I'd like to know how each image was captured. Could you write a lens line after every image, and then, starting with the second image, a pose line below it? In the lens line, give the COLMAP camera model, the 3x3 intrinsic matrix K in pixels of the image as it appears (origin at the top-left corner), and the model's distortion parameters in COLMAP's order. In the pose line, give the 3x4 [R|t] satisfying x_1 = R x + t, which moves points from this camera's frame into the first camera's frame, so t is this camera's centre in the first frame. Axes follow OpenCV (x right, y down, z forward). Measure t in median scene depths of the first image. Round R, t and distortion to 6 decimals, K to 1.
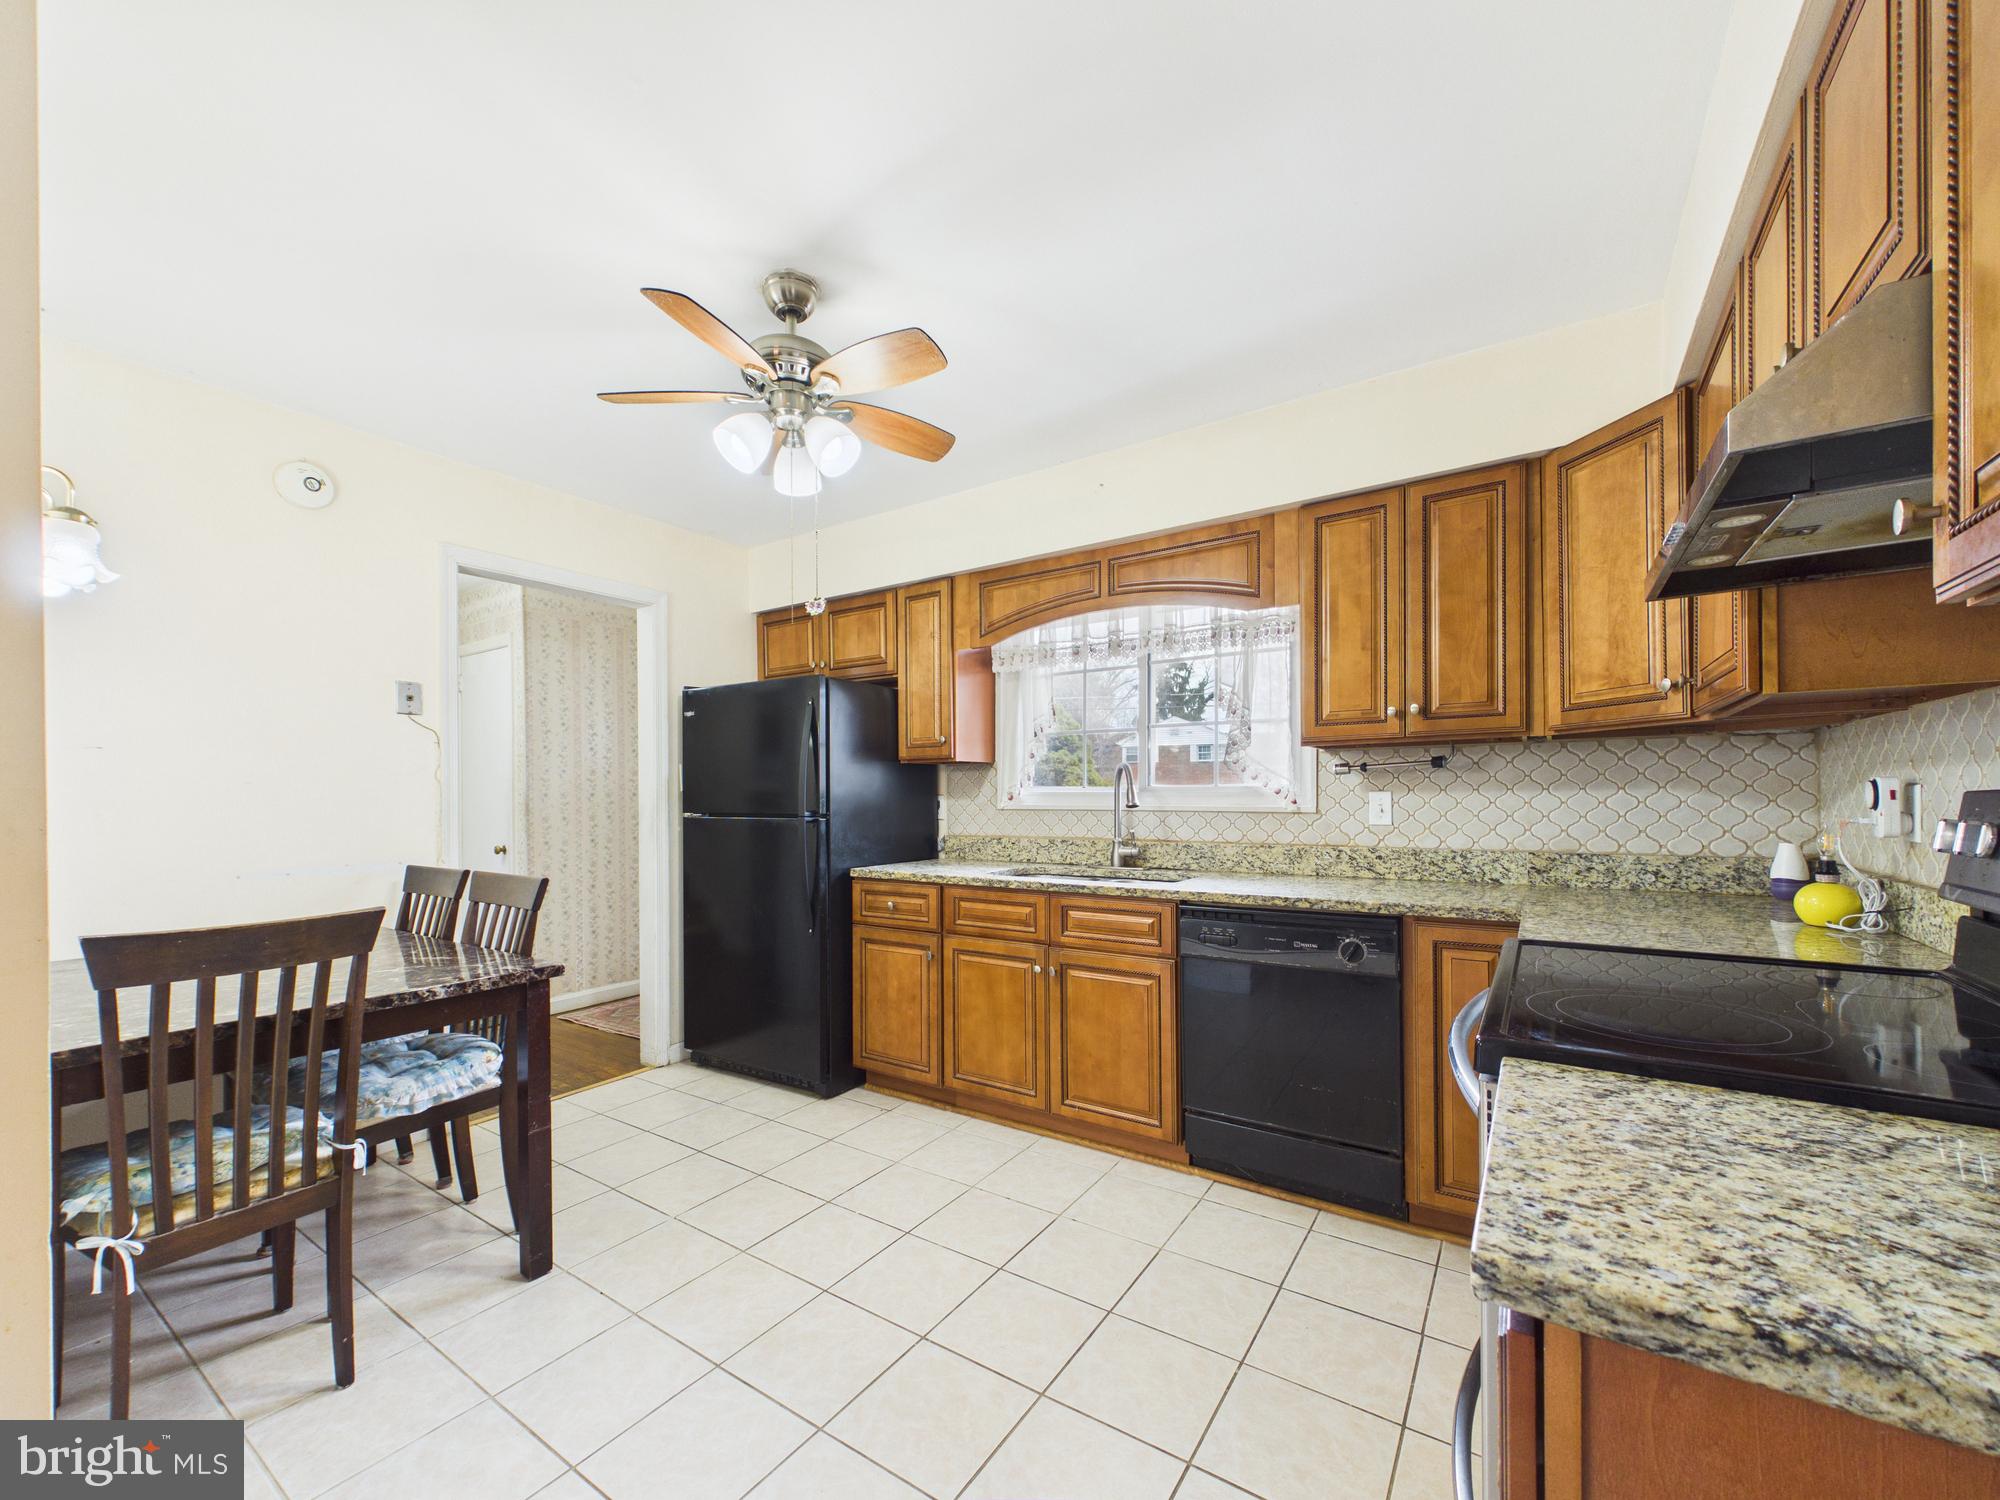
lens RADIAL K [[799.5, 0, 999.9], [0, 799.5, 798.4], [0, 0, 1]] dist [0.001320, 0.000239]
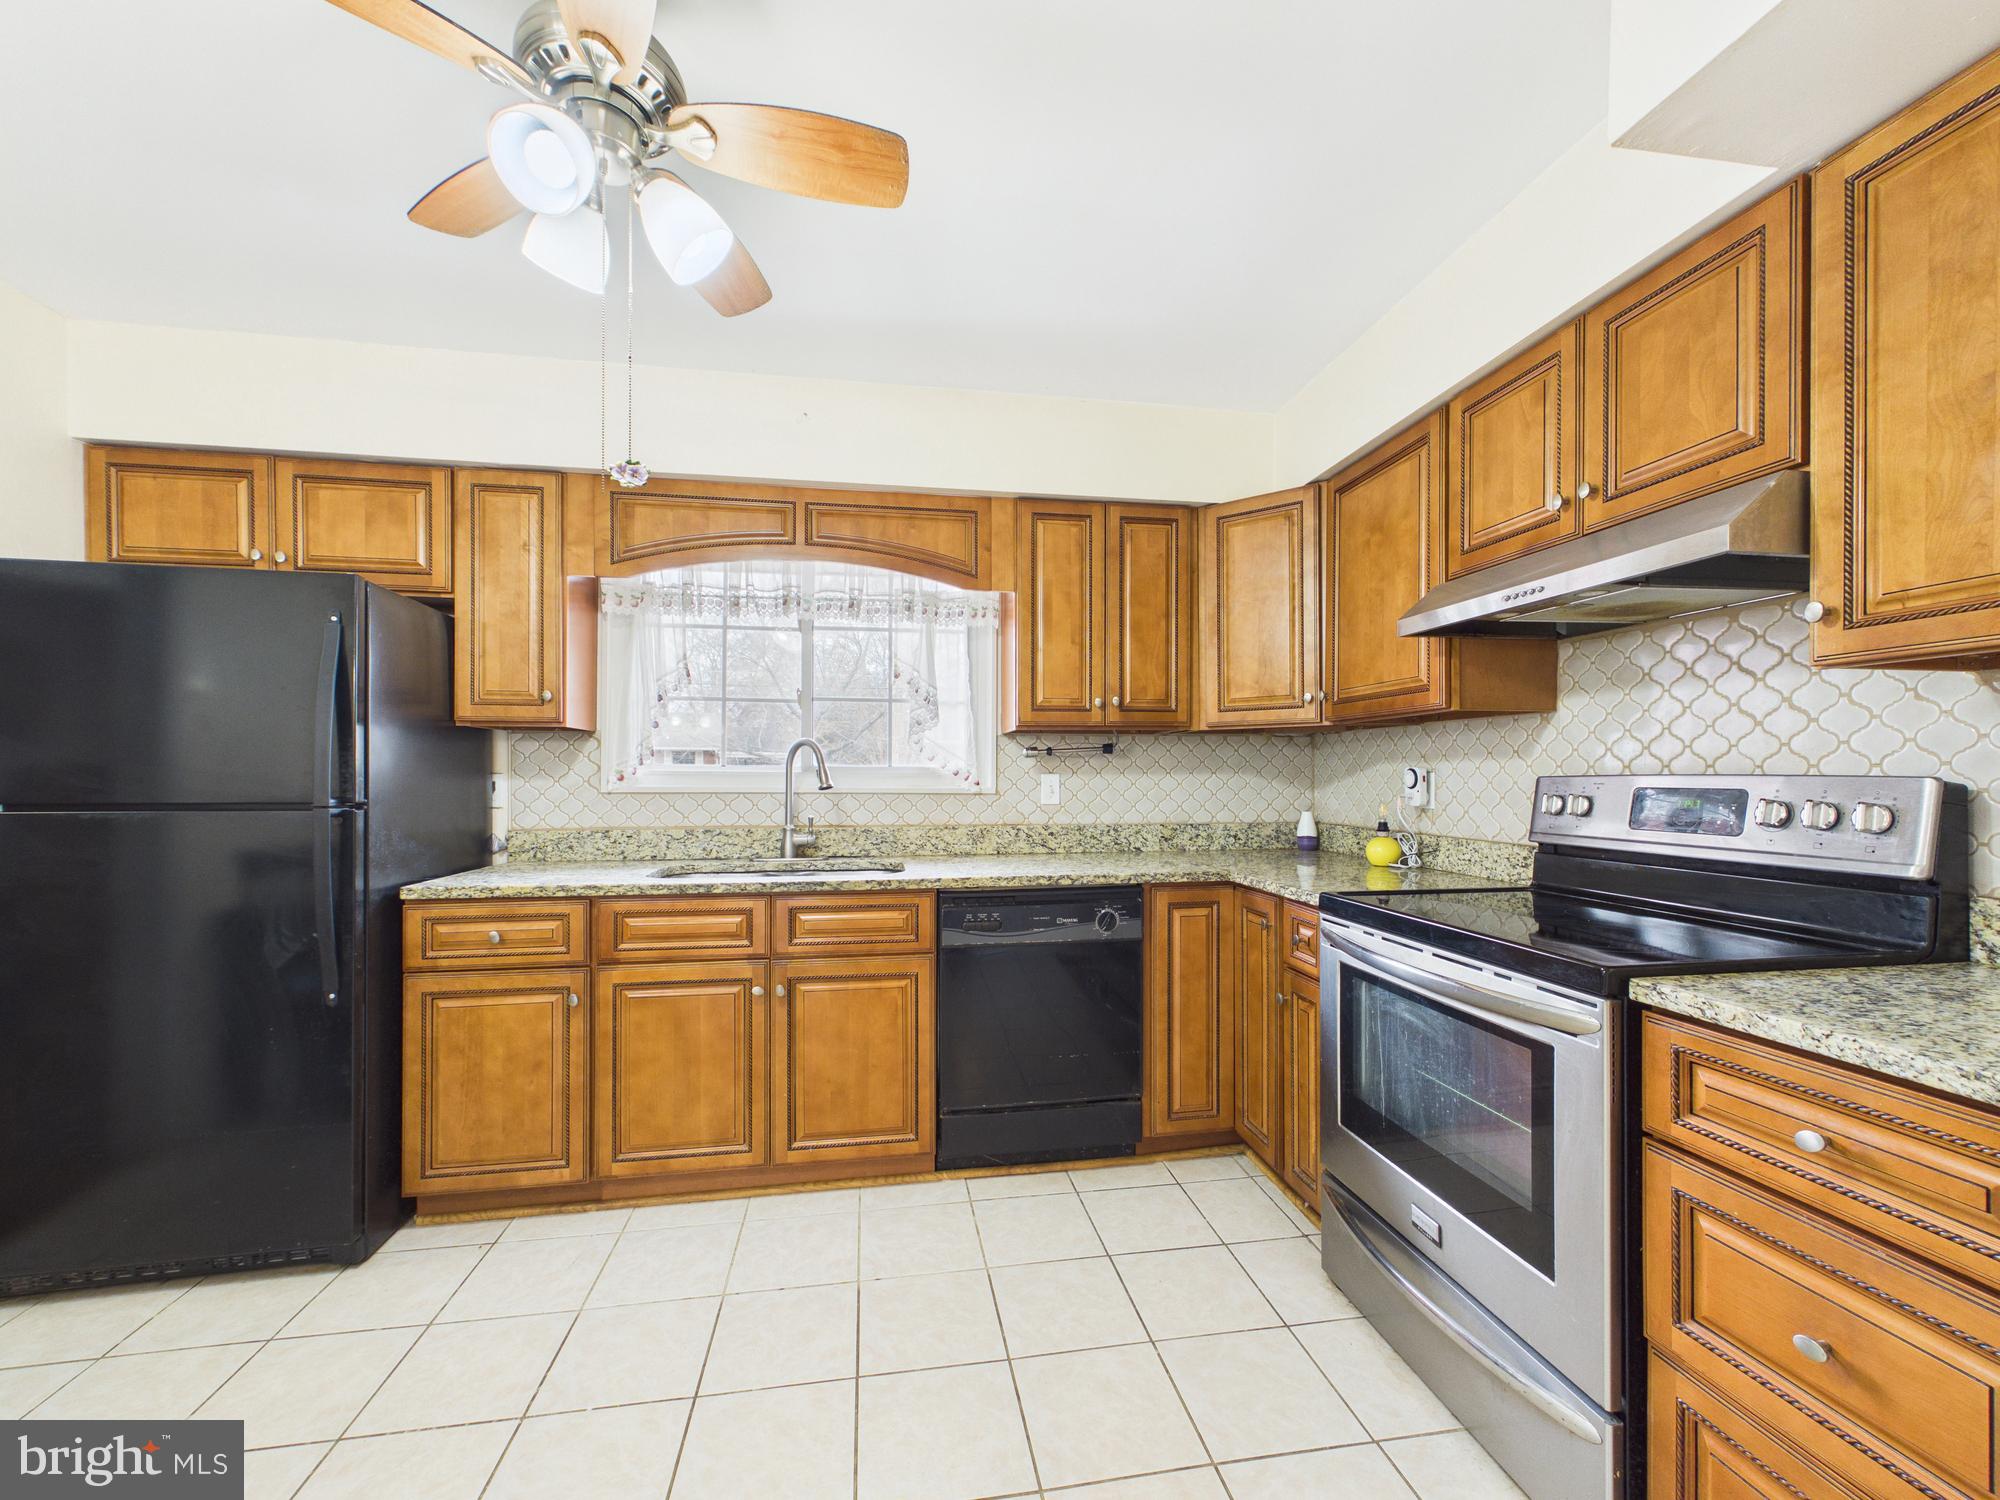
lens RADIAL K [[802.5, 0, 997.3], [0, 802.5, 775.2], [0, 0, 1]] dist [0.000214, 0.000124]
pose [[0.729726, 0.007979, 0.683693, -0.320328], [-0.003312, 0.999961, -0.008134, 0.002504], [-0.683731, 0.003671, 0.729725, 0.238656]]
